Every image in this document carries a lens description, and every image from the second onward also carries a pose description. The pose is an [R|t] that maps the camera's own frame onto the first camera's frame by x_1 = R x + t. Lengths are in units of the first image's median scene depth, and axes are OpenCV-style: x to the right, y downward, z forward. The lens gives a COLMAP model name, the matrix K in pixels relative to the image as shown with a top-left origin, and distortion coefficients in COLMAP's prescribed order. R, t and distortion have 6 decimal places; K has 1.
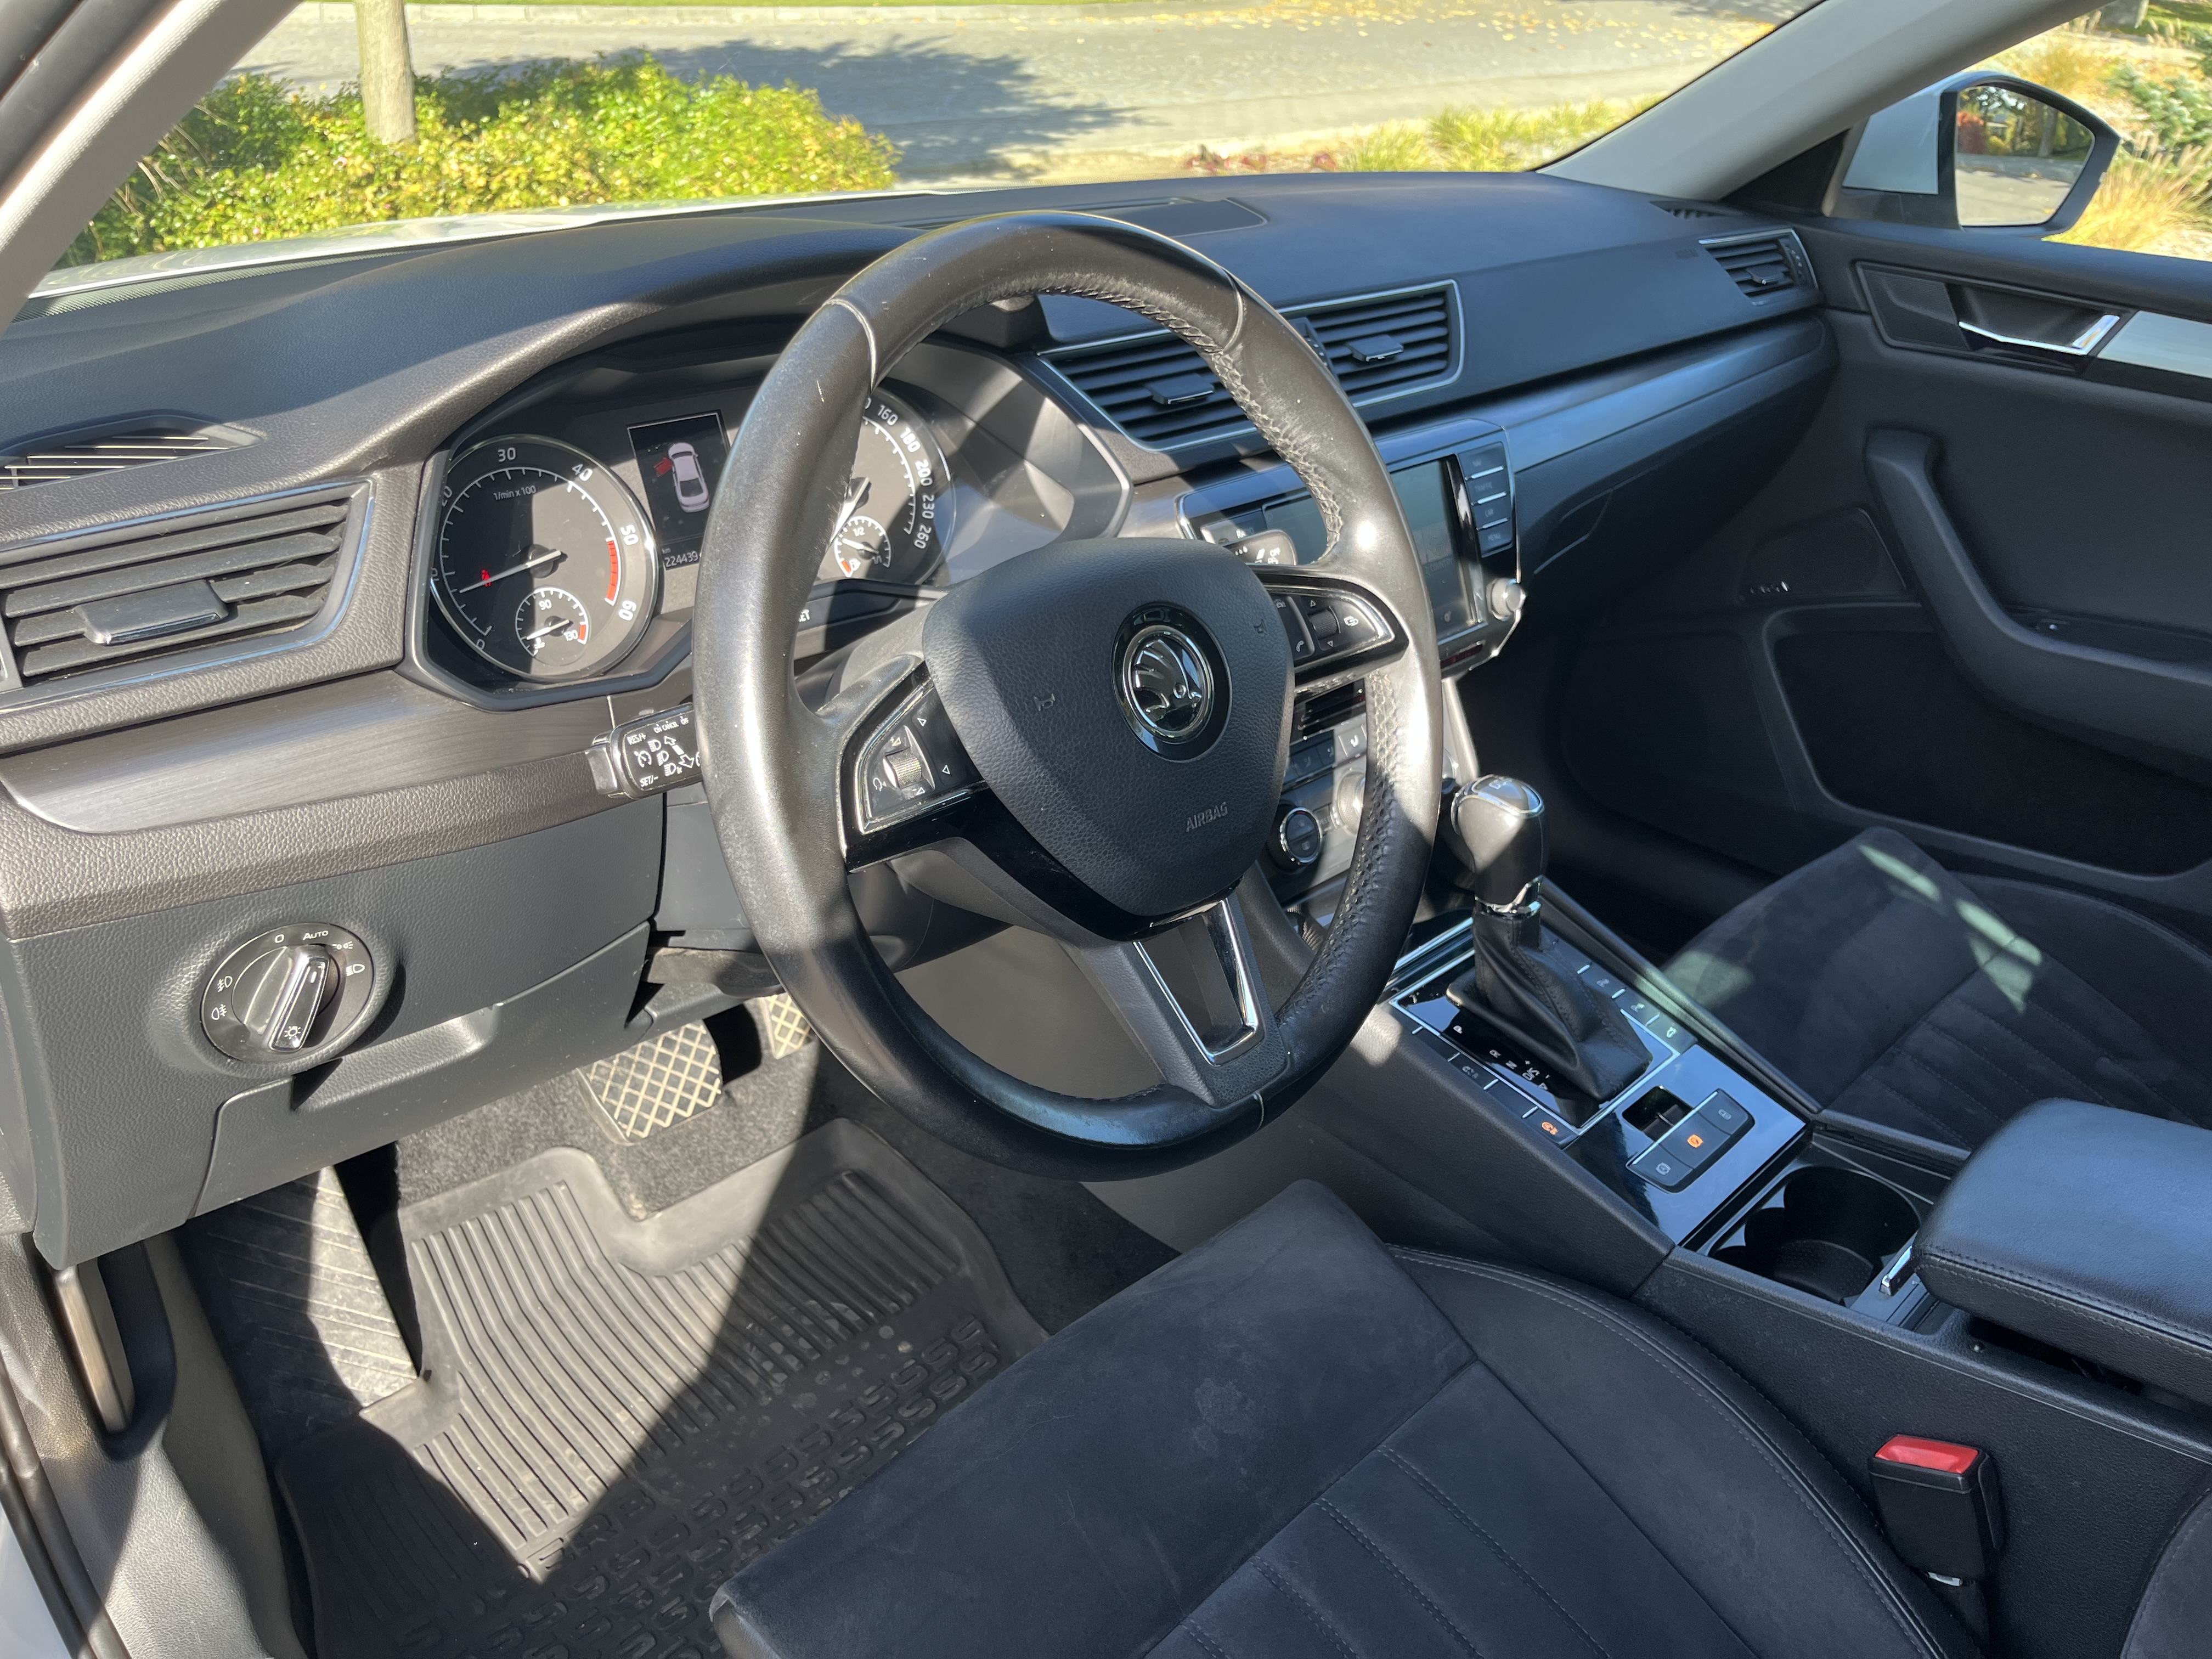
lens RADIAL K [[1668.0, 0, 1113.0], [0, 1668.0, 835.2], [0, 0, 1]] dist [0.033322, -0.009116]
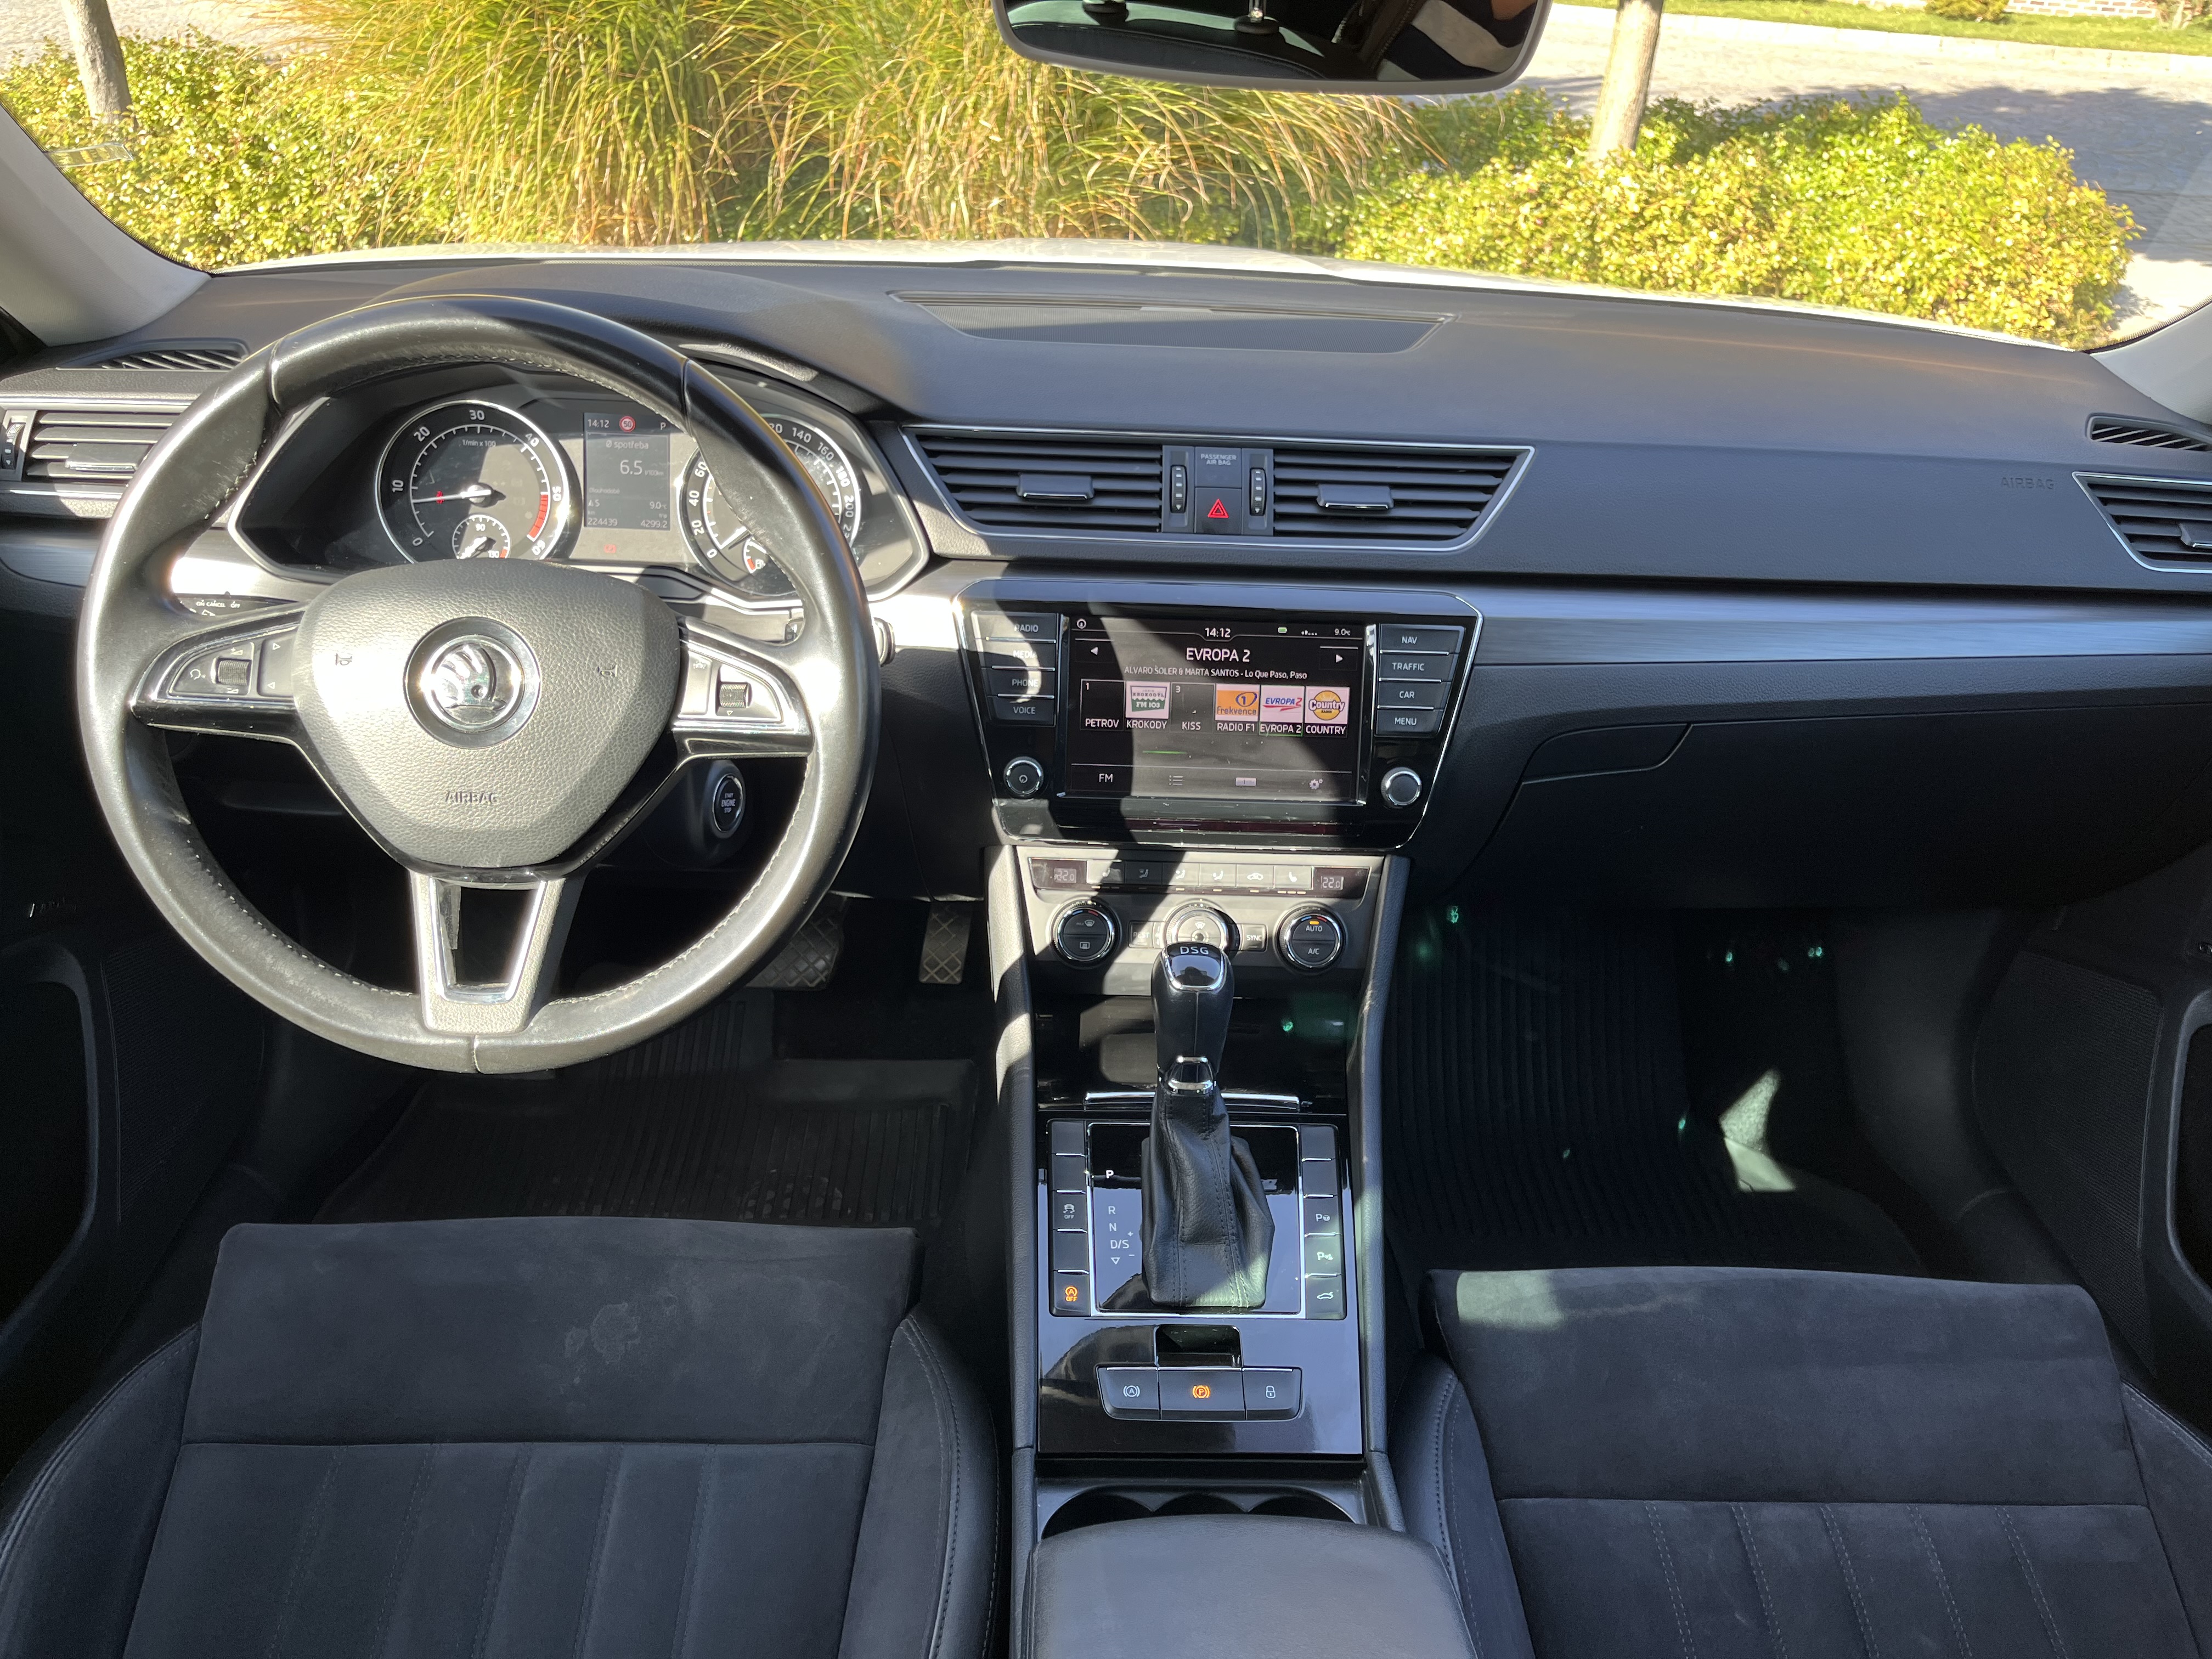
lens RADIAL K [[1633.8, 0, 1105.2], [0, 1633.8, 799.5], [0, 0, 1]] dist [0.045148, -0.061492]
pose [[0.724754, 0.329168, -0.605293, 0.132987], [-0.340633, 0.934809, 0.100505, -0.034667], [0.598916, 0.133342, 0.789632, 0.040518]]
